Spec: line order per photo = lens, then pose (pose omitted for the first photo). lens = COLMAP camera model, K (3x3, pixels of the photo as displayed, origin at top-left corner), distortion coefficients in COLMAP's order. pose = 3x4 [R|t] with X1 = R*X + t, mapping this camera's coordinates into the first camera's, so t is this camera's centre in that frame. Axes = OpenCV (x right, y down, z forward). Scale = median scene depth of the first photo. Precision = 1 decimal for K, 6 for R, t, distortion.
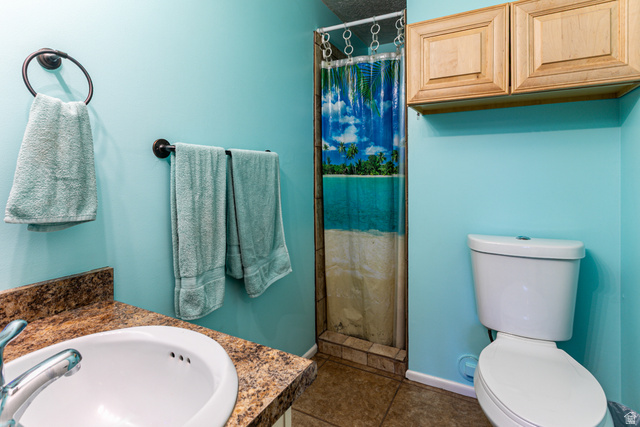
lens RADIAL K [[326.3, 0, 319.9], [0, 326.3, 210.8], [0, 0, 1]] dist [-0.002993, -0.000576]
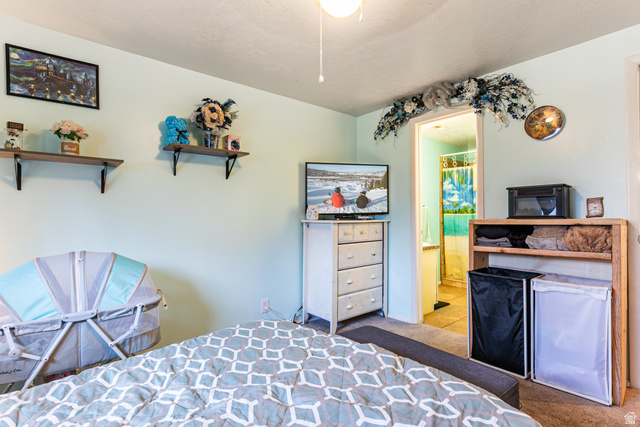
lens RADIAL K [[326.3, 0, 322.0], [0, 326.3, 216.3], [0, 0, 1]] dist [-0.002993, -0.000576]
pose [[0.943455, 0.003173, -0.331485, -0.042900], [-0.010802, 0.999717, -0.021175, -0.026168], [0.331325, 0.023559, 0.943223, -1.708077]]
